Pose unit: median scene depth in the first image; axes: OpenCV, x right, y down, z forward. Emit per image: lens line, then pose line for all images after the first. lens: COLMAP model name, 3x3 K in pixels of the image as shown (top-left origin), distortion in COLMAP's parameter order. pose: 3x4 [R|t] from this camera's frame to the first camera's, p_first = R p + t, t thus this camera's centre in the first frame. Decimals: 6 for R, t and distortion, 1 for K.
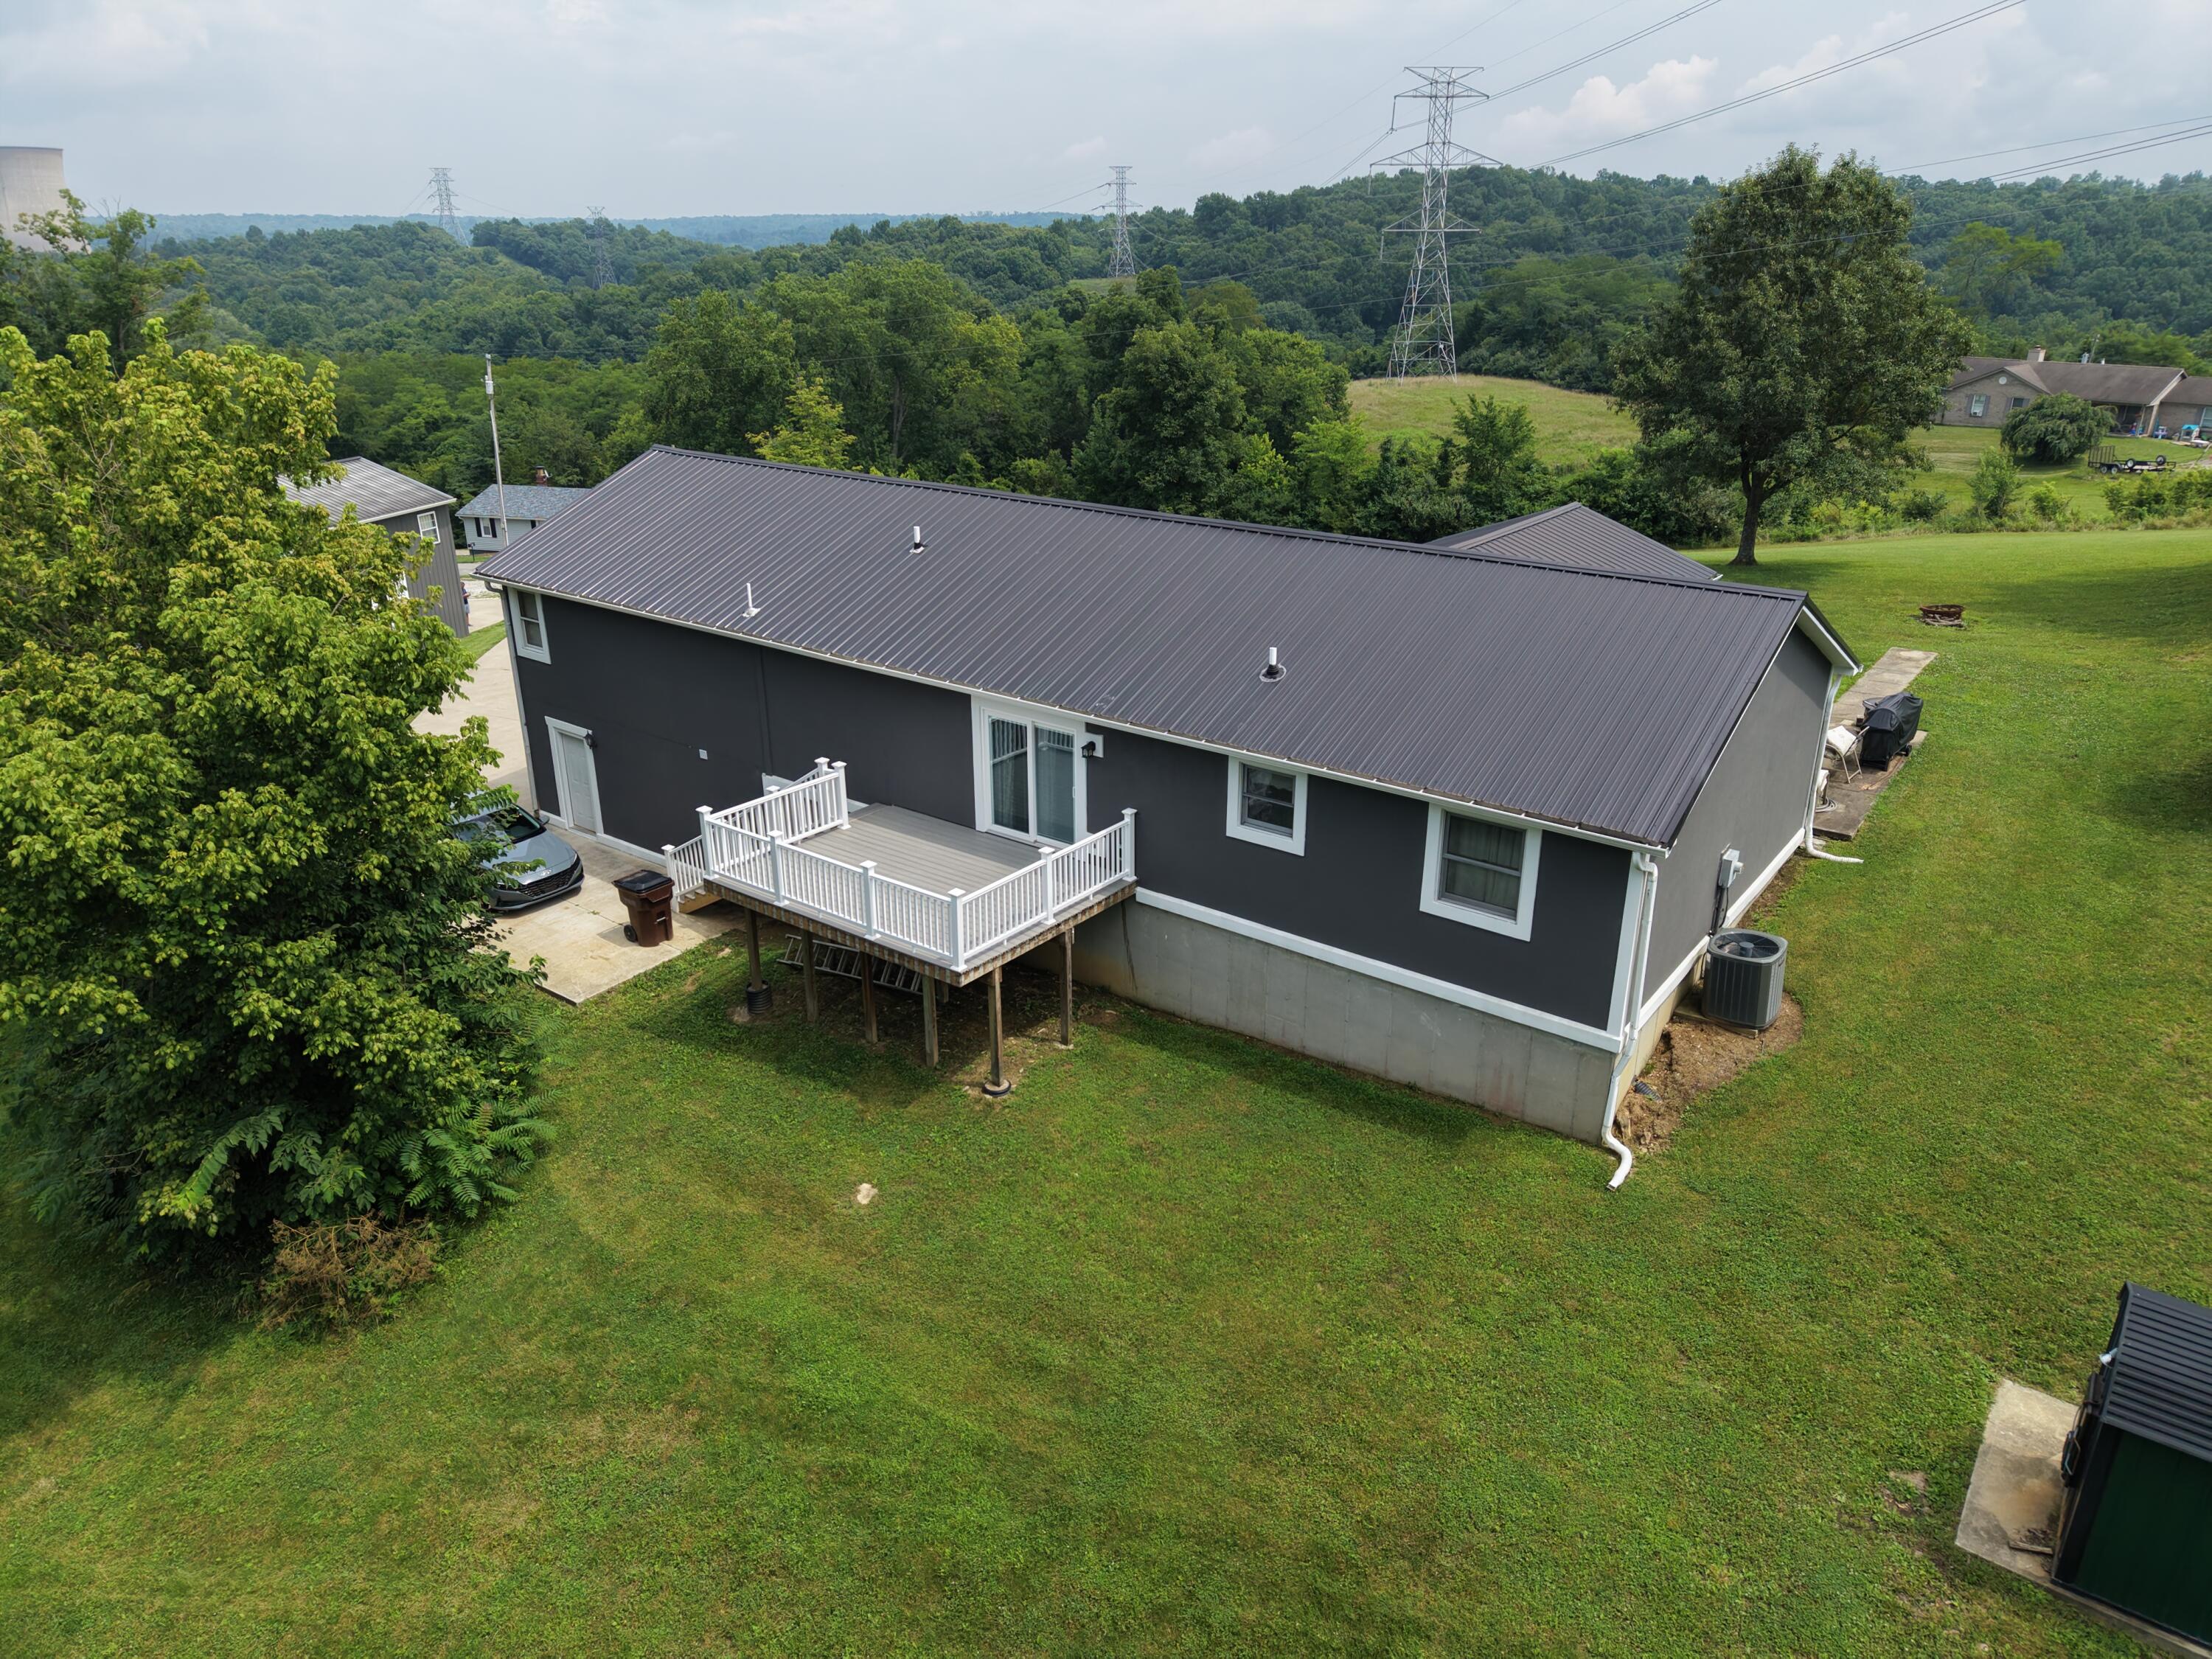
lens RADIAL K [[1469.9, 0, 1102.4], [0, 1469.9, 829.4], [0, 0, 1]] dist [0.036415, -0.038442]
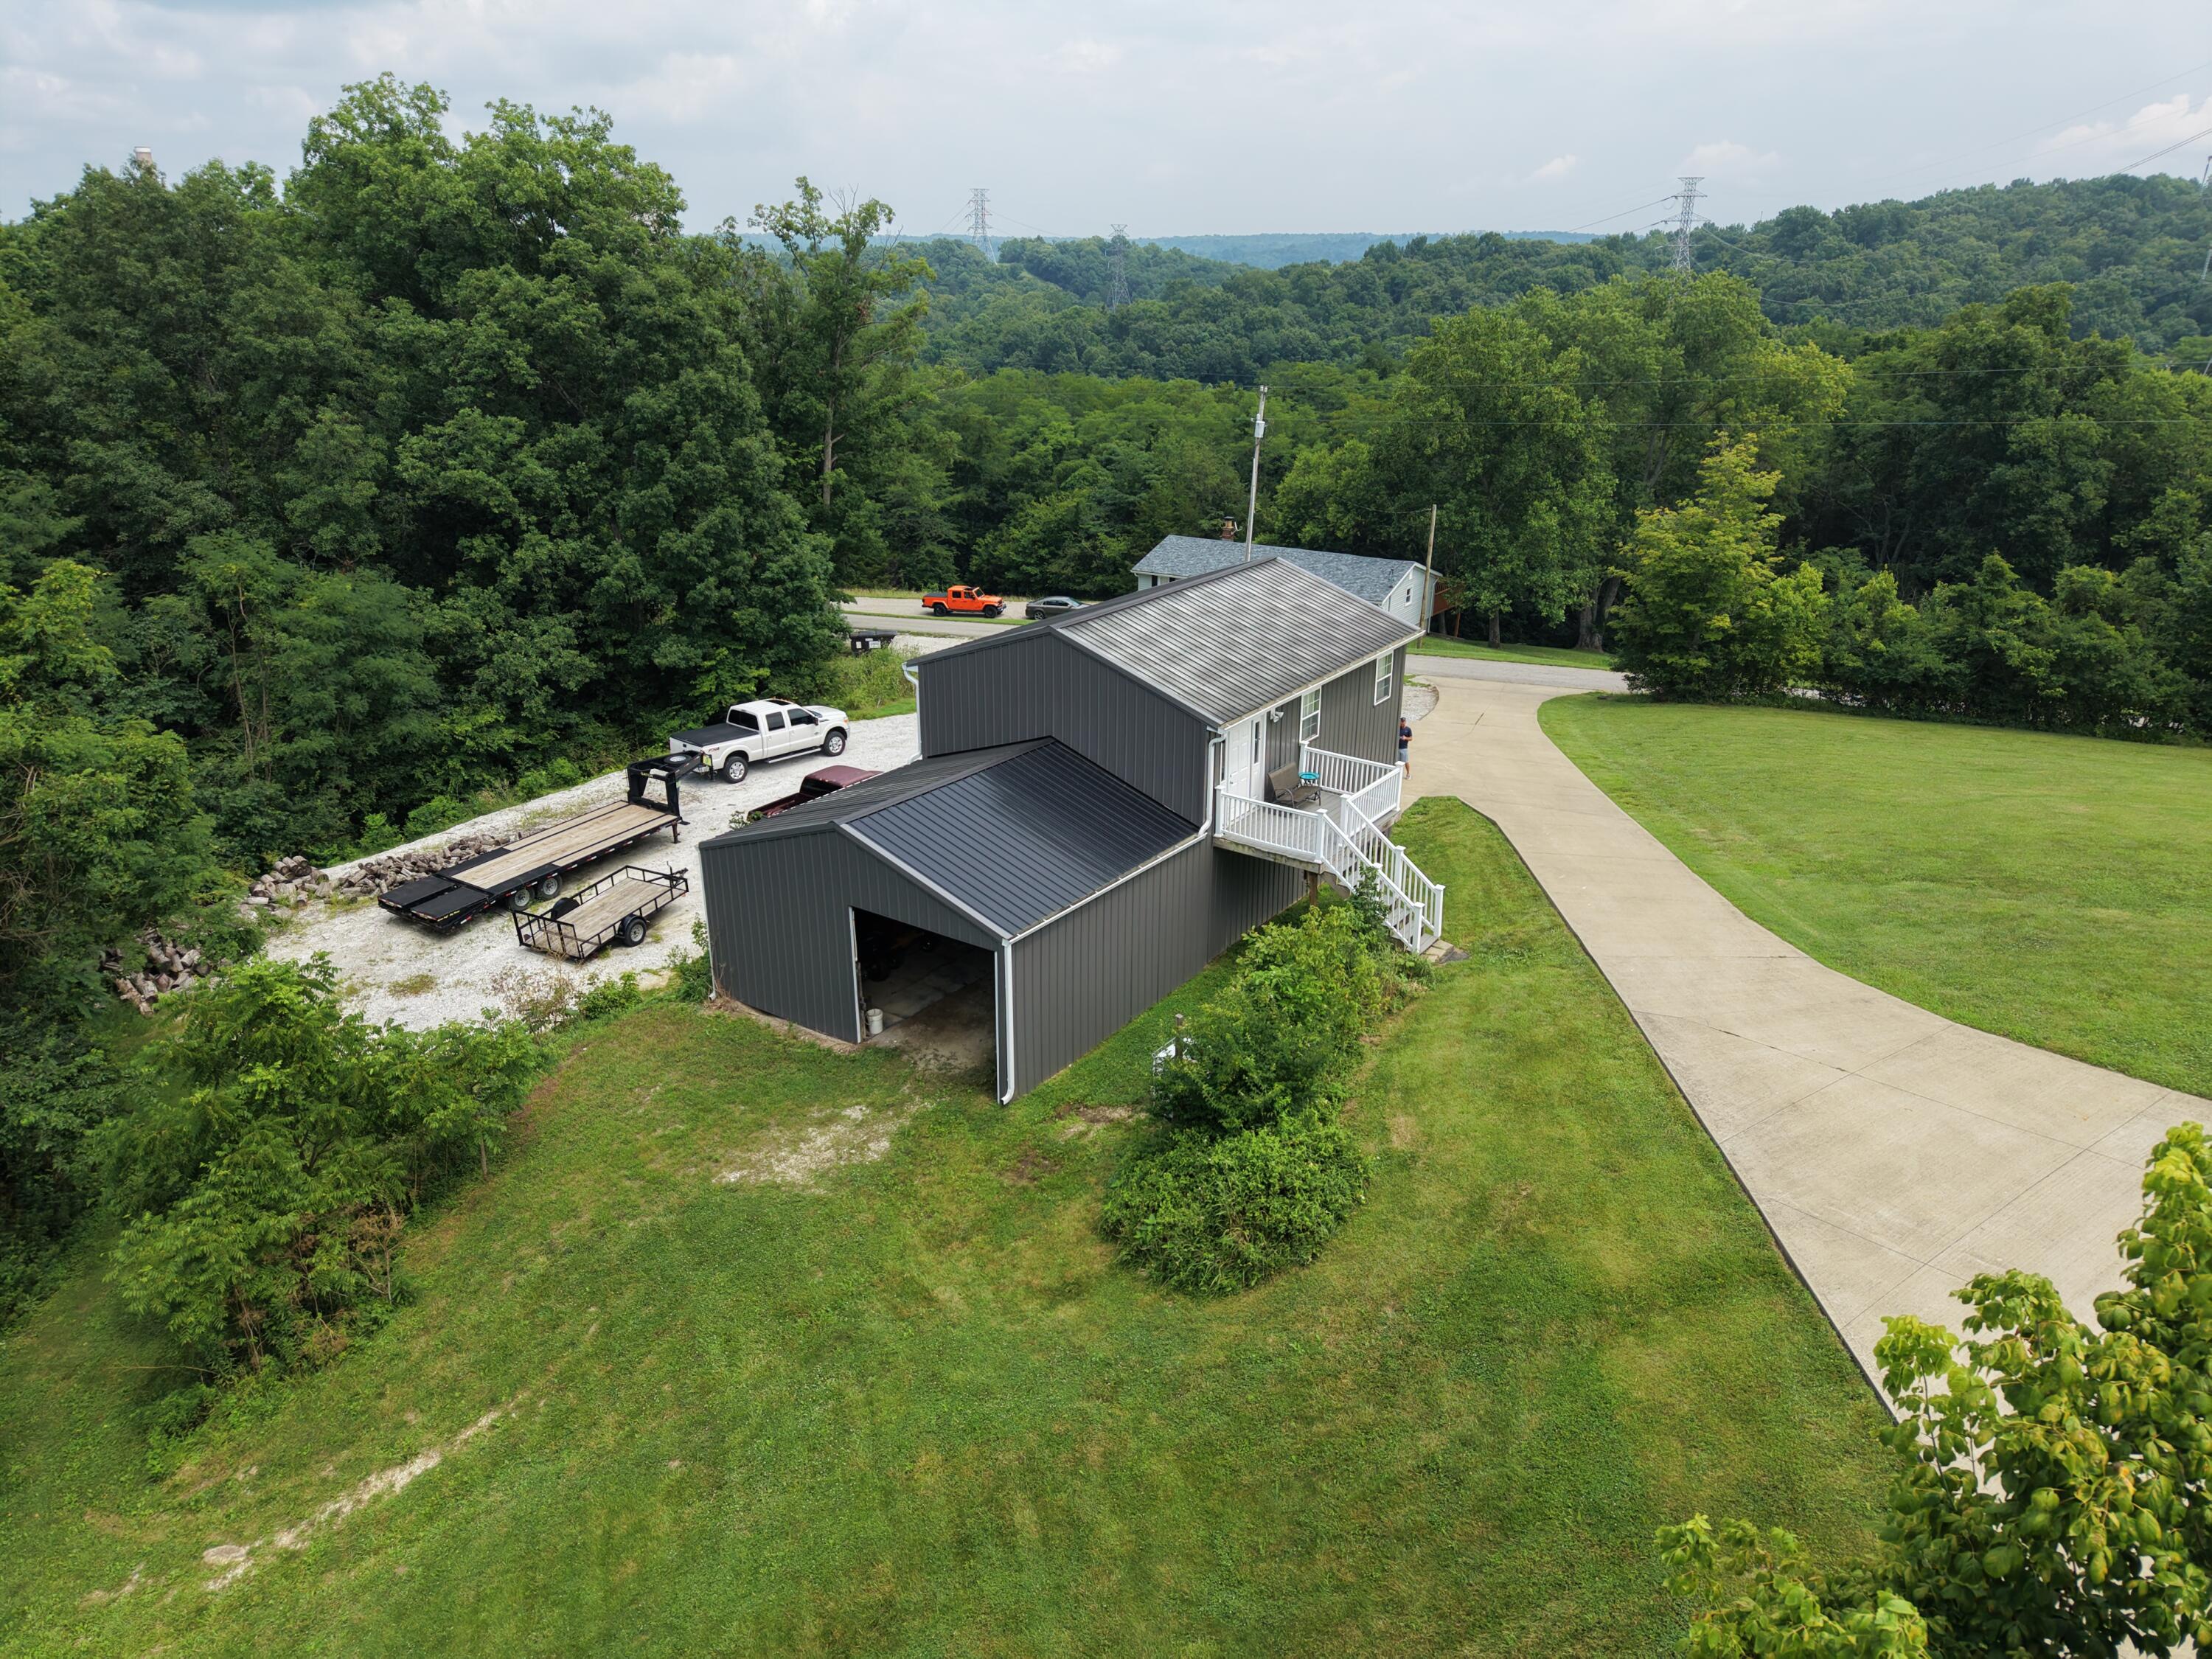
lens RADIAL K [[1469.9, 0, 1112.0], [0, 1469.9, 827.0], [0, 0, 1]] dist [0.036415, -0.038442]
pose [[0.957418, 0.110251, -0.266826, -0.855078], [-0.113678, 0.993514, 0.002616, -0.277865], [0.265384, 0.027828, 0.963741, 0.785960]]
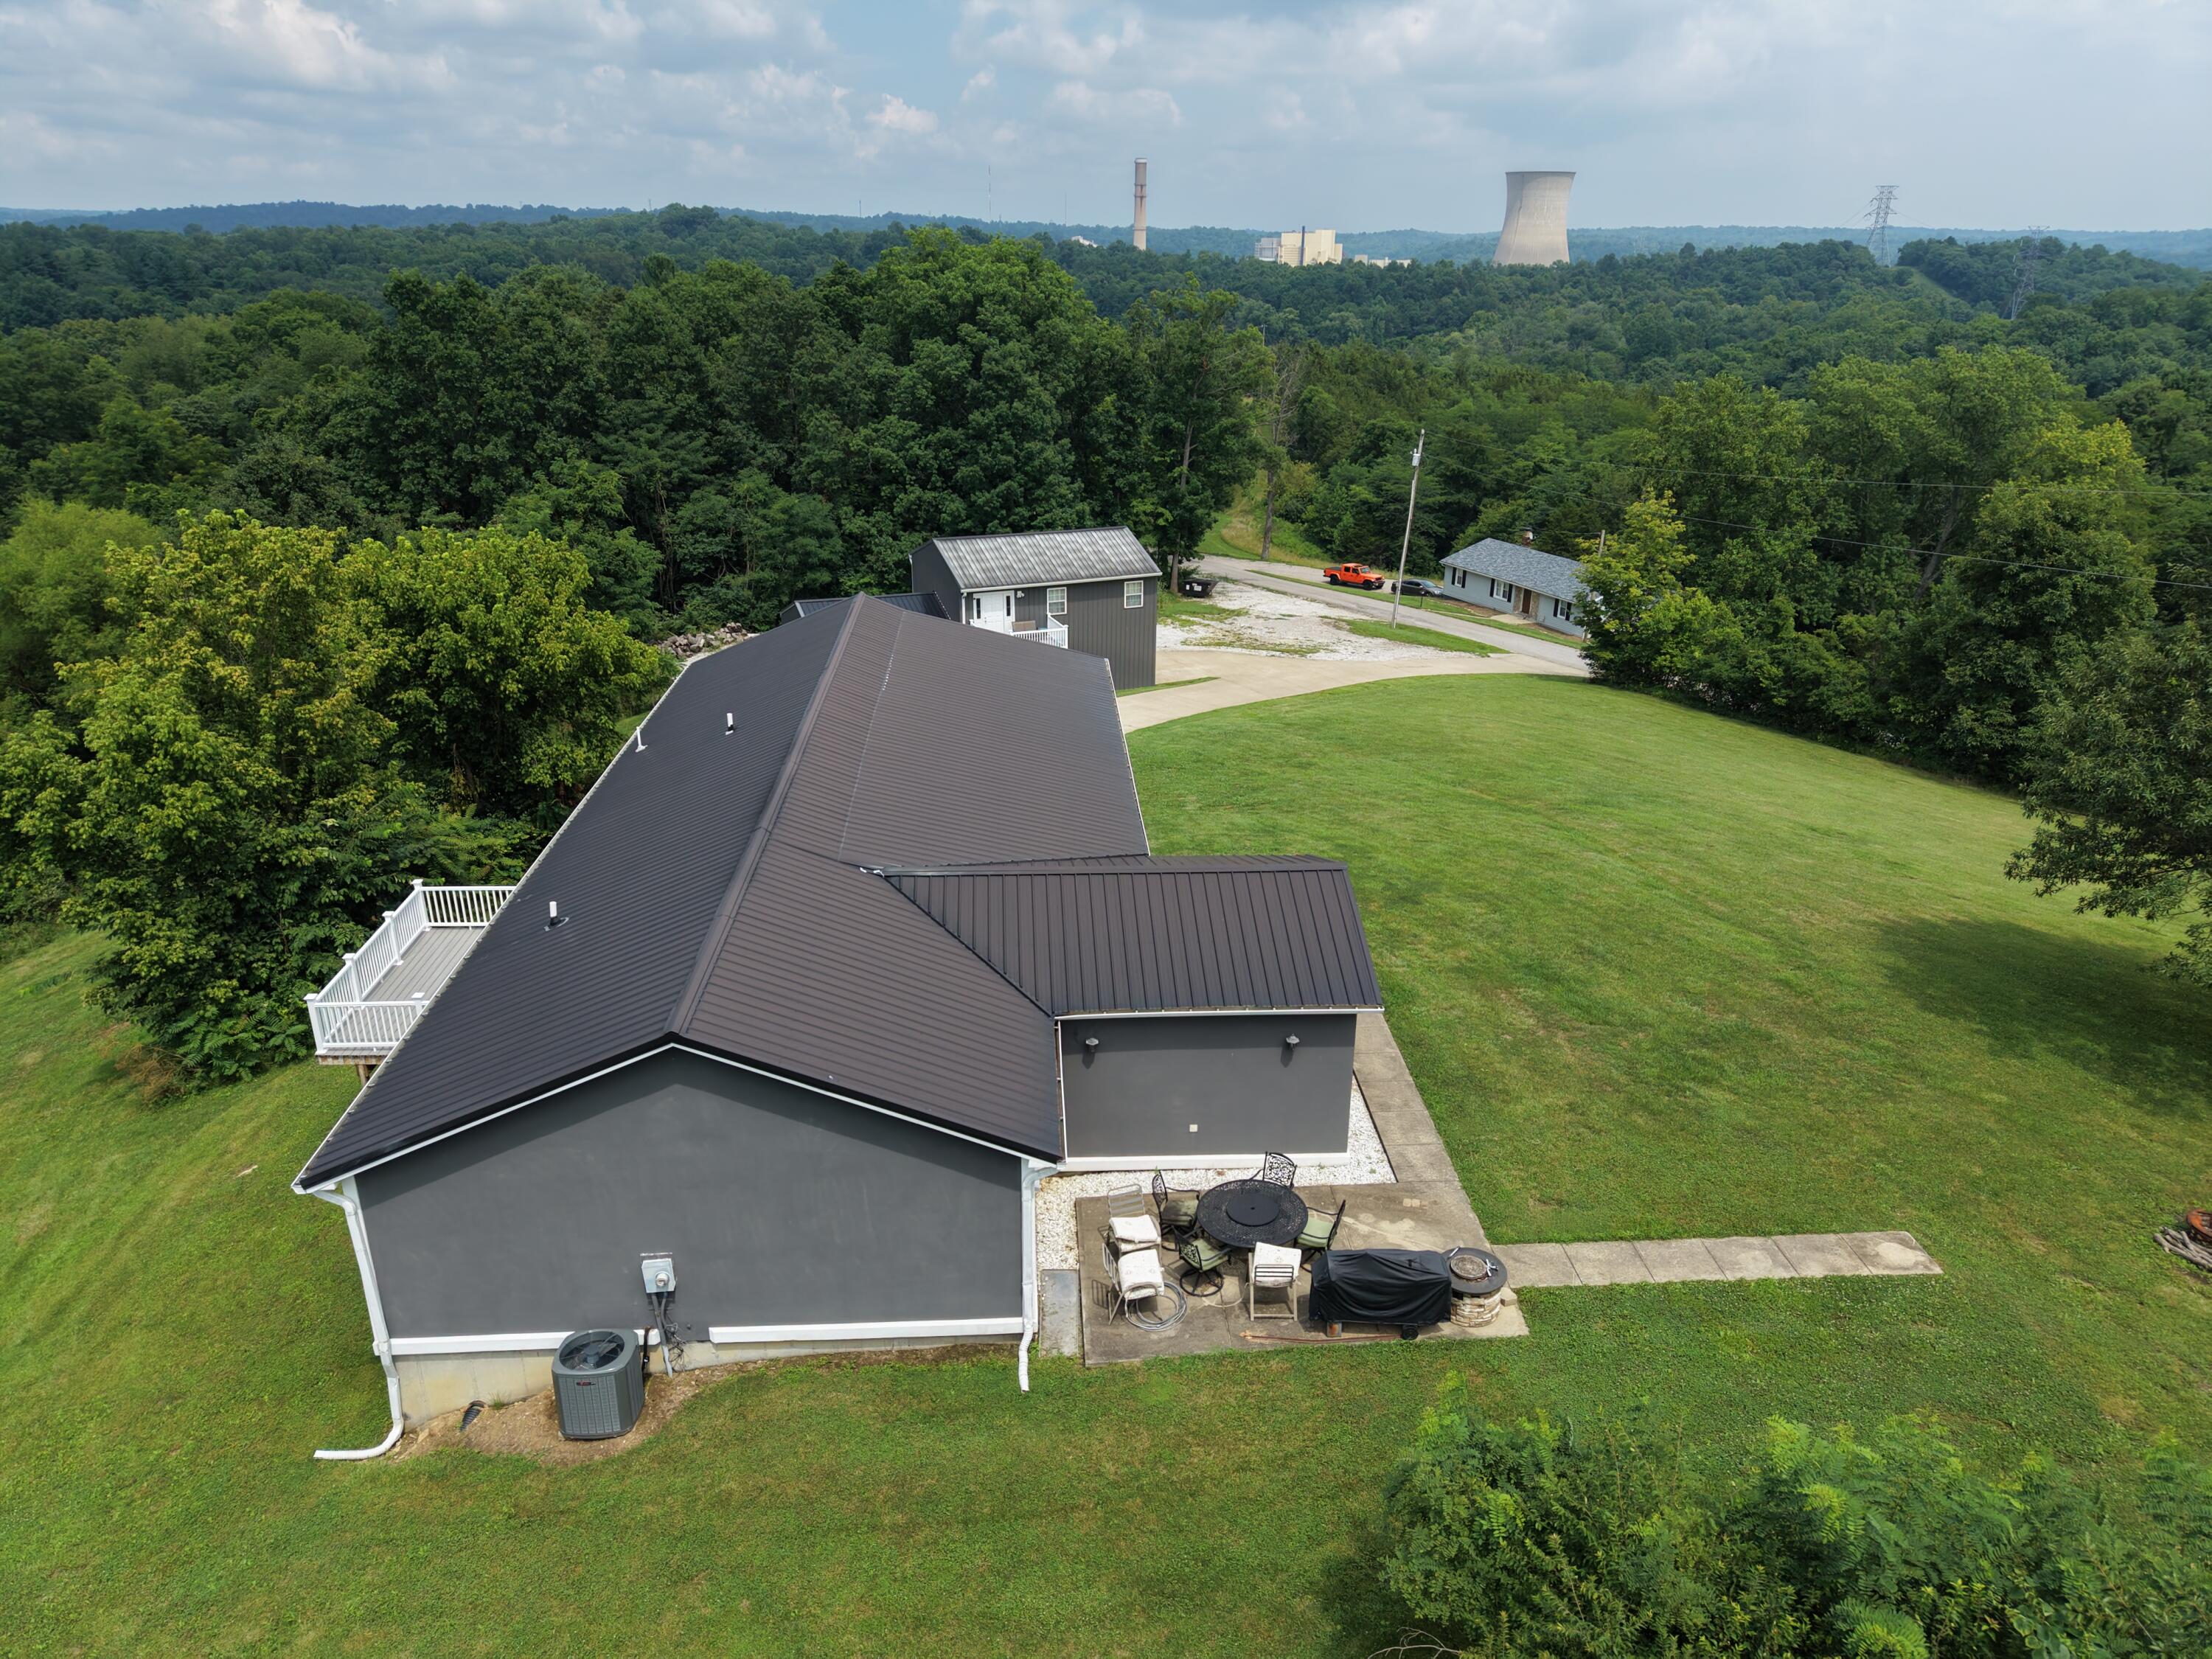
lens RADIAL K [[1469.9, 0, 1117.6], [0, 1469.9, 831.2], [0, 0, 1]] dist [0.036415, -0.038442]
pose [[0.653635, 0.288495, -0.699666, 0.928597], [-0.291976, 0.949049, 0.118557, -0.344513], [0.698220, 0.126793, 0.704565, 0.386572]]
